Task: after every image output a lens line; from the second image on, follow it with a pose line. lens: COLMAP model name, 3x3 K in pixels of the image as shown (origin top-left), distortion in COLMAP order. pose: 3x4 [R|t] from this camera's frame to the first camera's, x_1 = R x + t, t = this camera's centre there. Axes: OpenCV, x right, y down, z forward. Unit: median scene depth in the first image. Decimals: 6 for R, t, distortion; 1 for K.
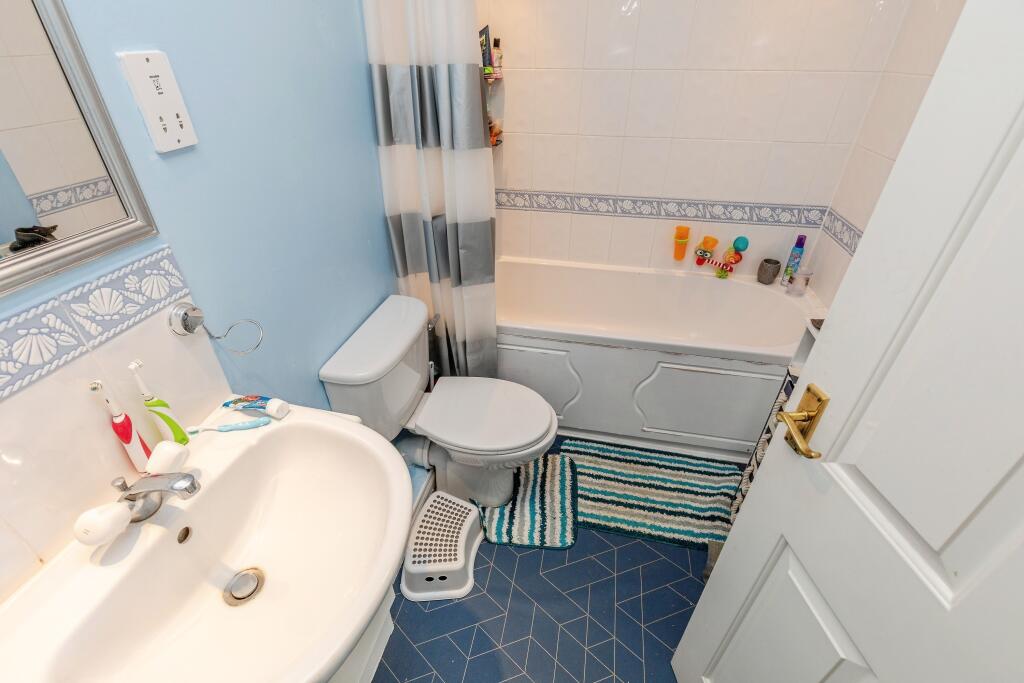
lens RADIAL K [[458.2, 0, 505.8], [0, 458.2, 341.0], [0, 0, 1]] dist [0.008853, -0.001624]
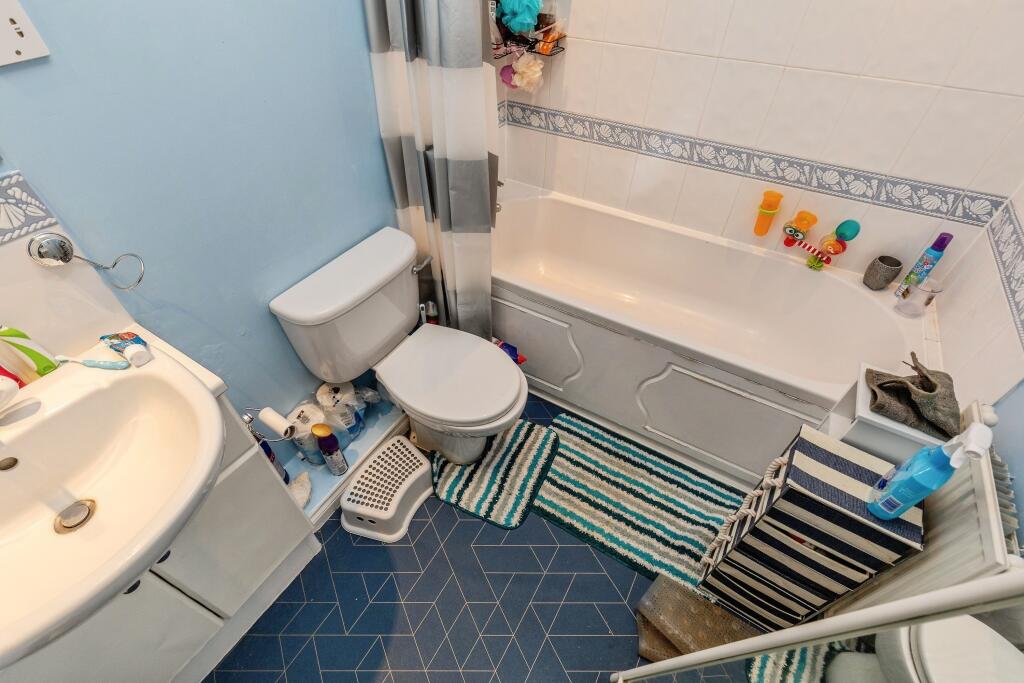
lens RADIAL K [[458.2, 0, 505.8], [0, 458.2, 341.0], [0, 0, 1]] dist [0.008853, -0.001624]
pose [[0.946005, 0.228939, -0.229480, 0.230640], [-0.179298, 0.959349, 0.217951, -0.117539], [0.270049, -0.165037, 0.948597, 0.140592]]
